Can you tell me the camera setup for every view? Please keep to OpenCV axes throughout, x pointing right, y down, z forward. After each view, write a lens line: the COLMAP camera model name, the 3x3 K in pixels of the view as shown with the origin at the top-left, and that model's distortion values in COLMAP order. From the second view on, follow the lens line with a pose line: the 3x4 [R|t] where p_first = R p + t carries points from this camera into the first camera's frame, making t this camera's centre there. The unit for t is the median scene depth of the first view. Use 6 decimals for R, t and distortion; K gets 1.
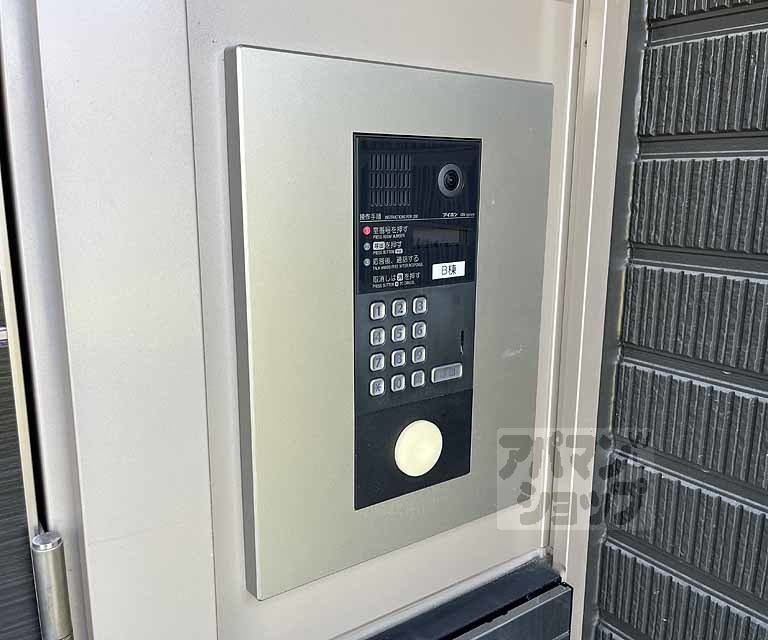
lens RADIAL K [[679.8, 0, 384.0], [0, 679.8, 320.0], [0, 0, 1]] dist [0.095896, -0.000538]
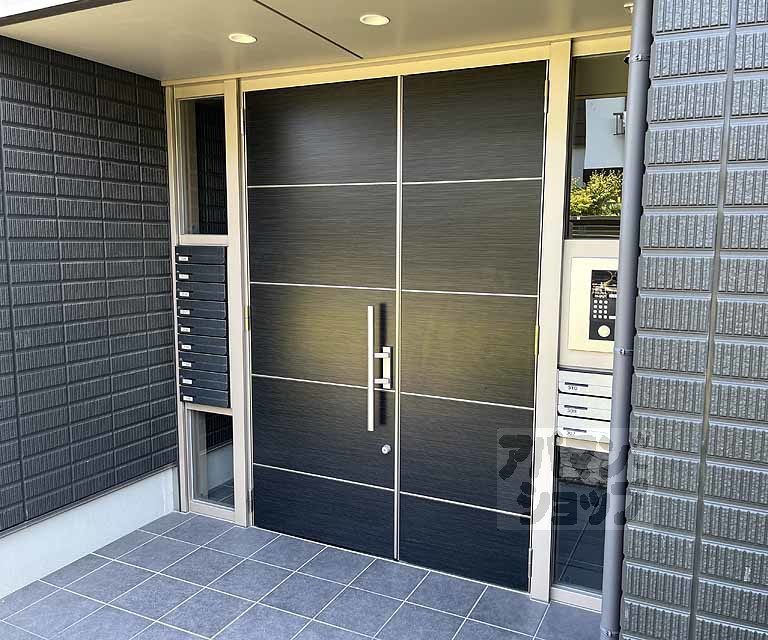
lens RADIAL K [[679.8, 0, 384.0], [0, 679.8, 320.0], [0, 0, 1]] dist [0.095896, -0.000538]
pose [[0.465574, 0.104235, -0.878849, 3.810911], [-0.188677, 0.981900, 0.016505, 0.339328], [0.864663, 0.158135, 0.476814, -2.866383]]
